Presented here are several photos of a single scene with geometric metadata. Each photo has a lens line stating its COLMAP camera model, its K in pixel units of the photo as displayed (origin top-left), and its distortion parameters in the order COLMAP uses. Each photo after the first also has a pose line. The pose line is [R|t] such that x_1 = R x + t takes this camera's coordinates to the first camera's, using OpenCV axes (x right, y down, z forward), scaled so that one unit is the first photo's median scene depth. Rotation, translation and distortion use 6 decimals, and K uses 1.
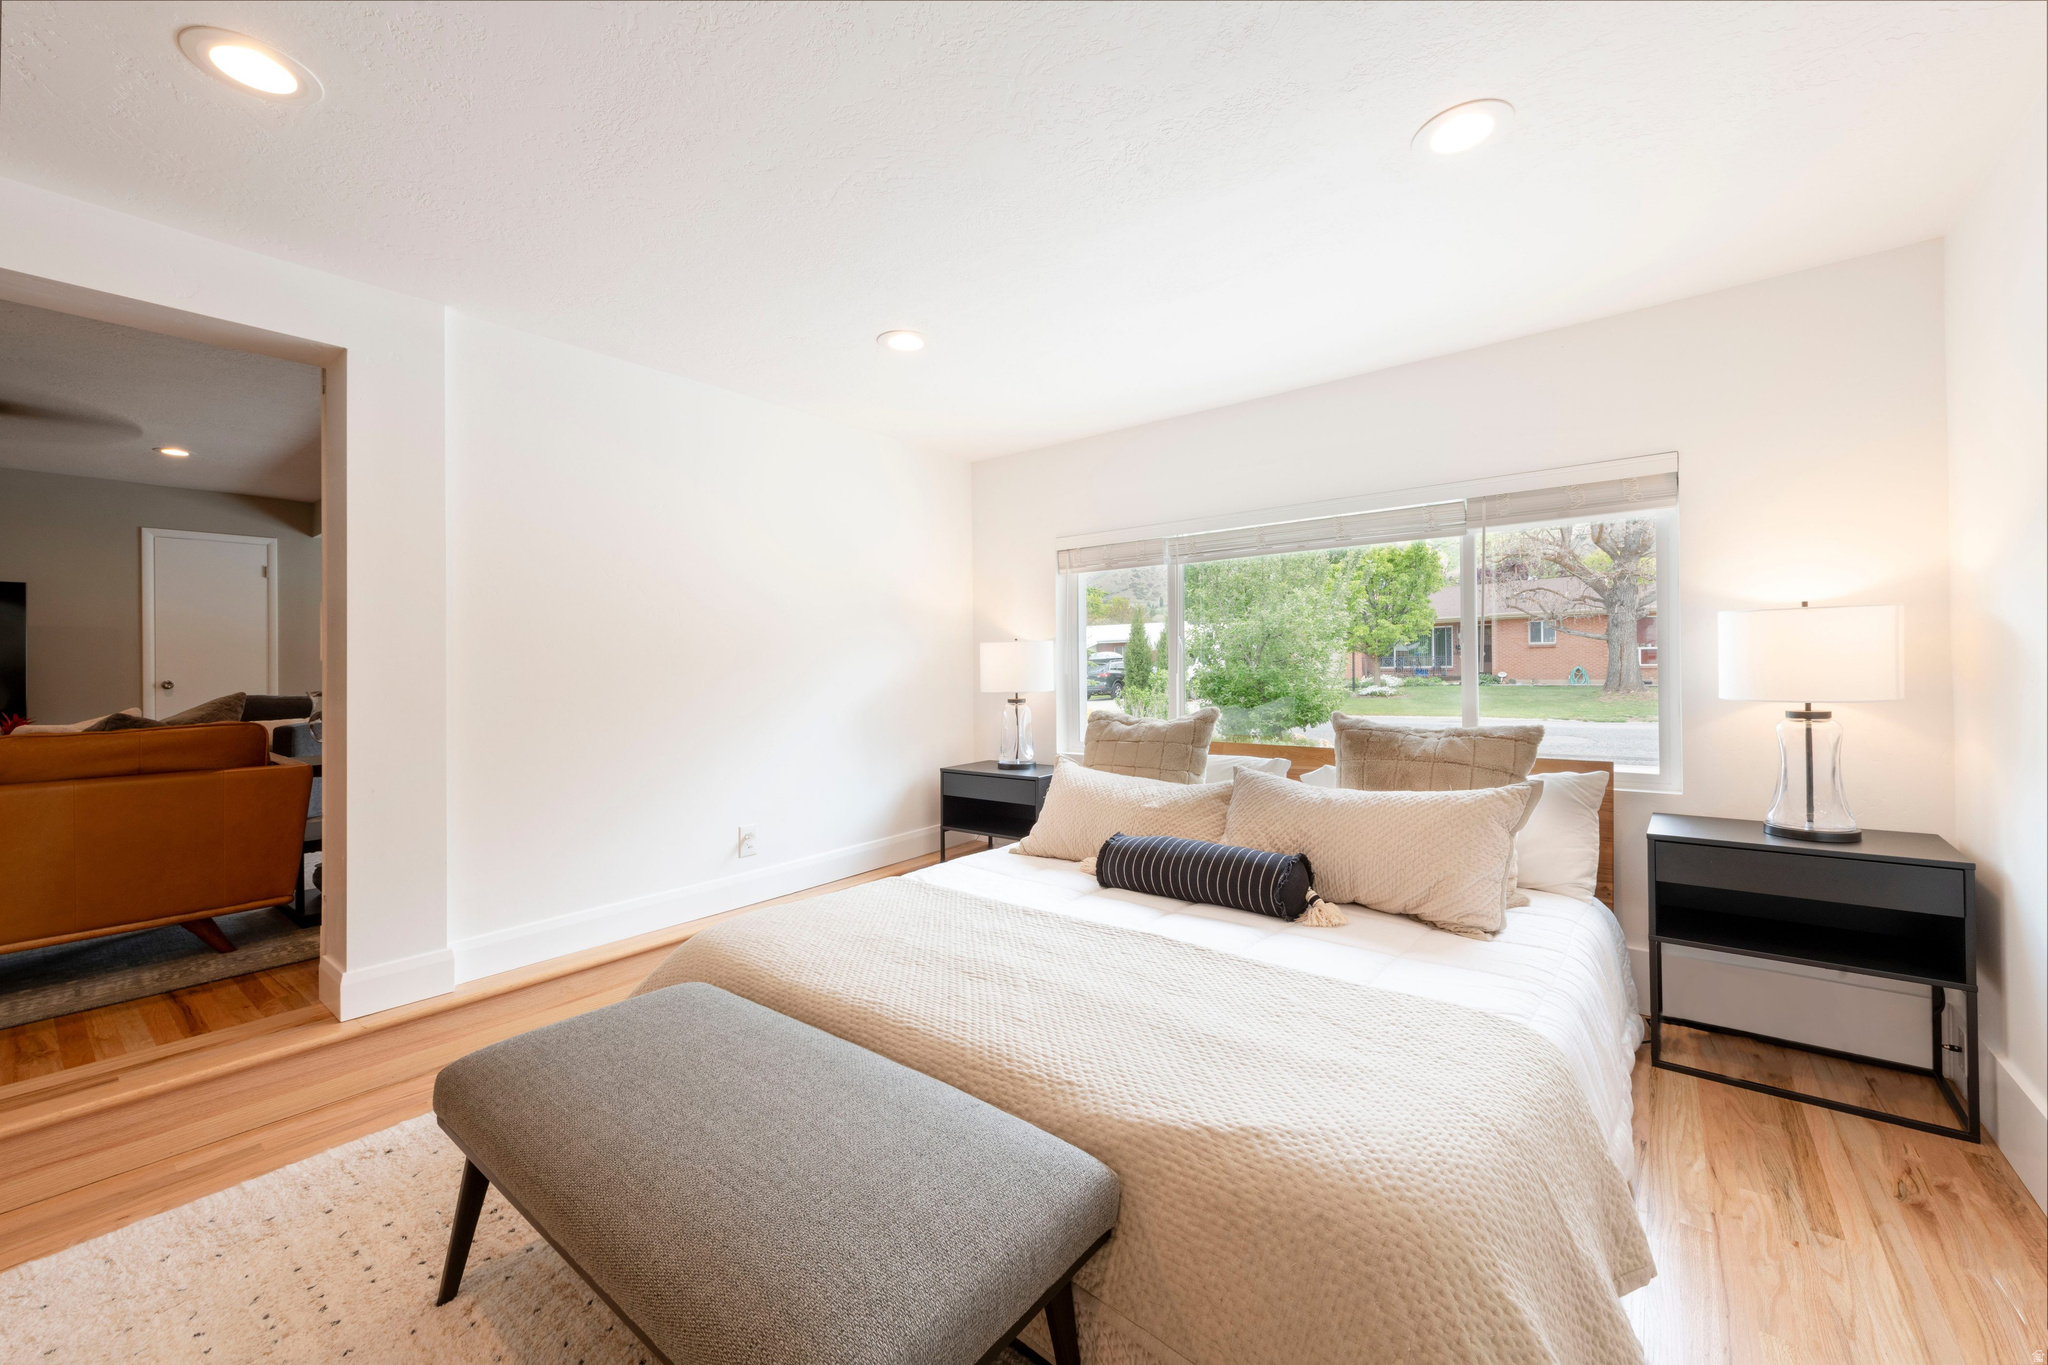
lens RADIAL K [[797.9, 0, 1020.9], [0, 797.9, 665.8], [0, 0, 1]] dist [0.010189, -0.003348]
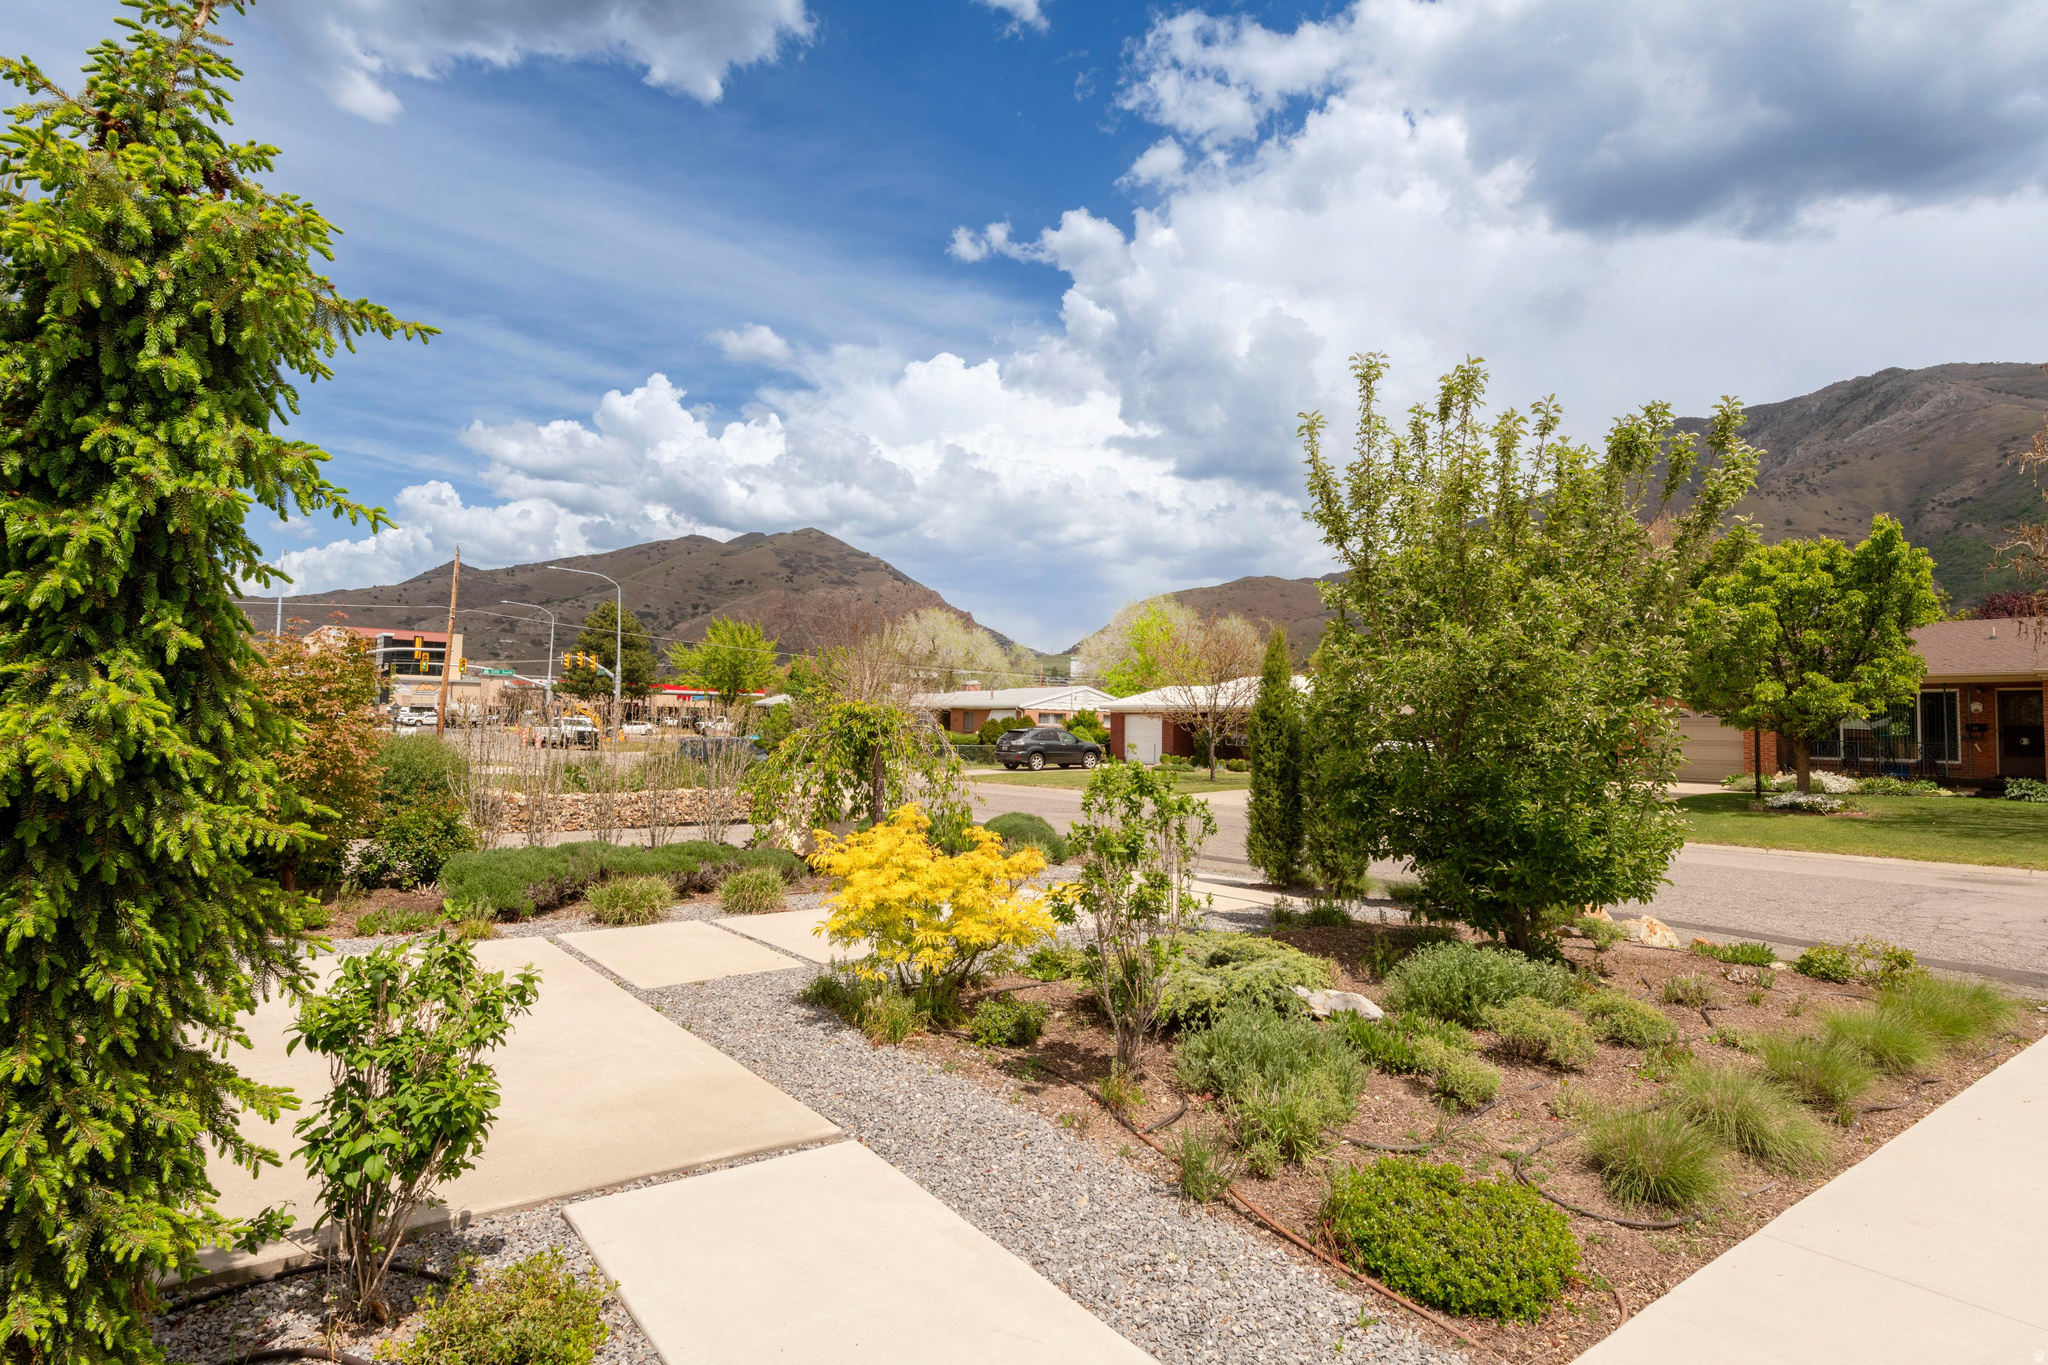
lens RADIAL K [[1091.5, 0, 973.0], [0, 1091.5, 644.9], [0, 0, 1]] dist [-0.001580, 0.000169]
pose [[0.971307, 0.022901, -0.236723, 0.064222], [-0.039640, 0.997019, -0.066195, -0.004037], [0.234502, 0.073680, 0.969319, 0.126162]]
